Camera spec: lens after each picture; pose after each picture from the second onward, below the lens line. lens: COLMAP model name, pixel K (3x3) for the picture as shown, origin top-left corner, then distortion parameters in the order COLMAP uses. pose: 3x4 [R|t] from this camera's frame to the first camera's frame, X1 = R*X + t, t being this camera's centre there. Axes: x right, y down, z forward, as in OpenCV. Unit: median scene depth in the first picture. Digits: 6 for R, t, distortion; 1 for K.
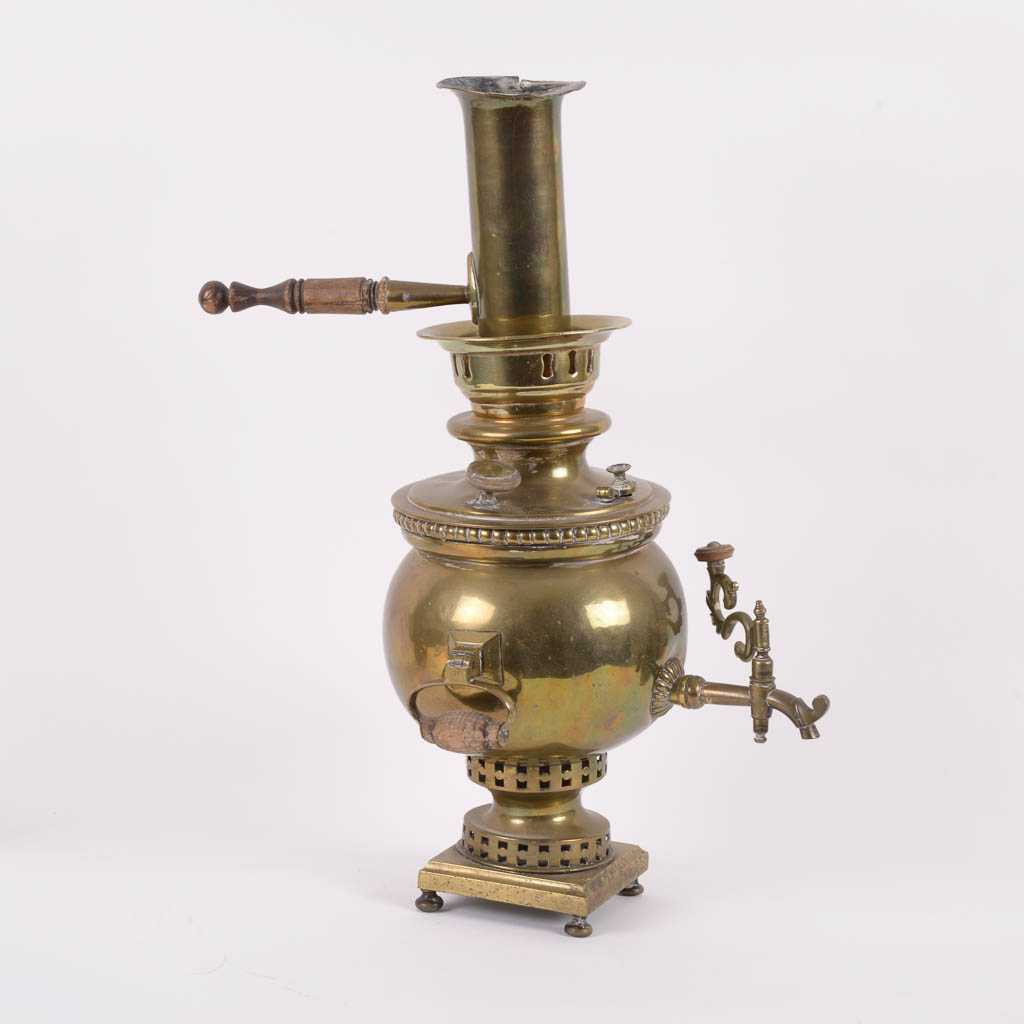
lens RADIAL K [[1932.0, 0, 512.0], [0, 1932.0, 512.0], [0, 0, 1]] dist [-0.032833, -0.093222]
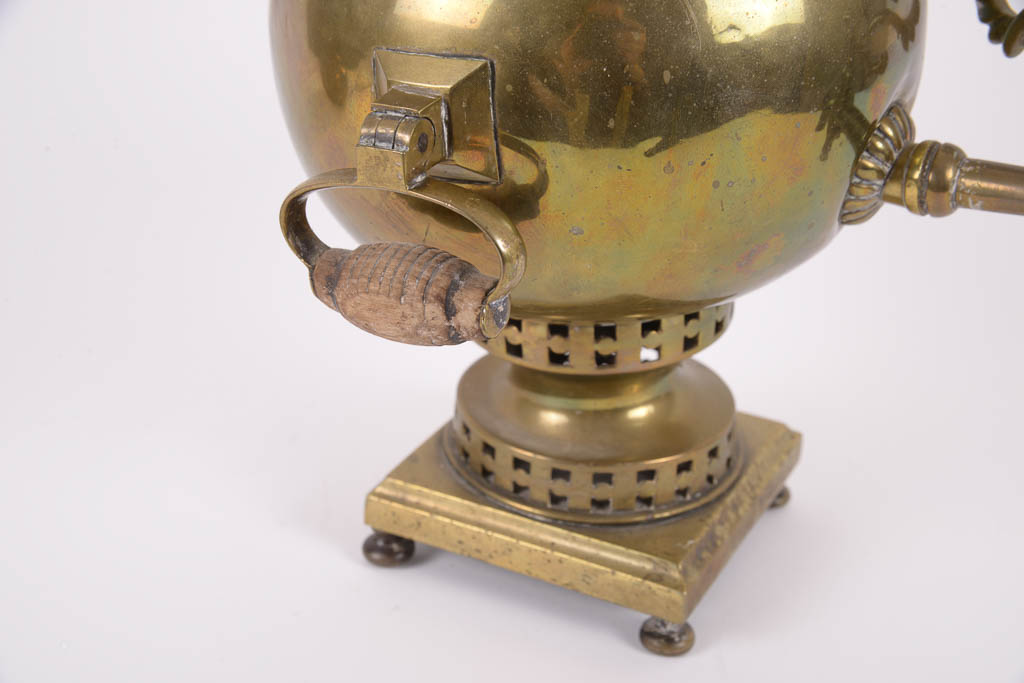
lens RADIAL K [[1554.3, 0, 512.0], [0, 1554.3, 341.5], [0, 0, 1]] dist [0.019025, 0.039482]
pose [[0.996801, 0.022611, -0.076664, 0.023559], [0.002002, 0.951790, 0.306744, 0.017244], [0.079903, -0.305916, 0.948700, 0.634400]]
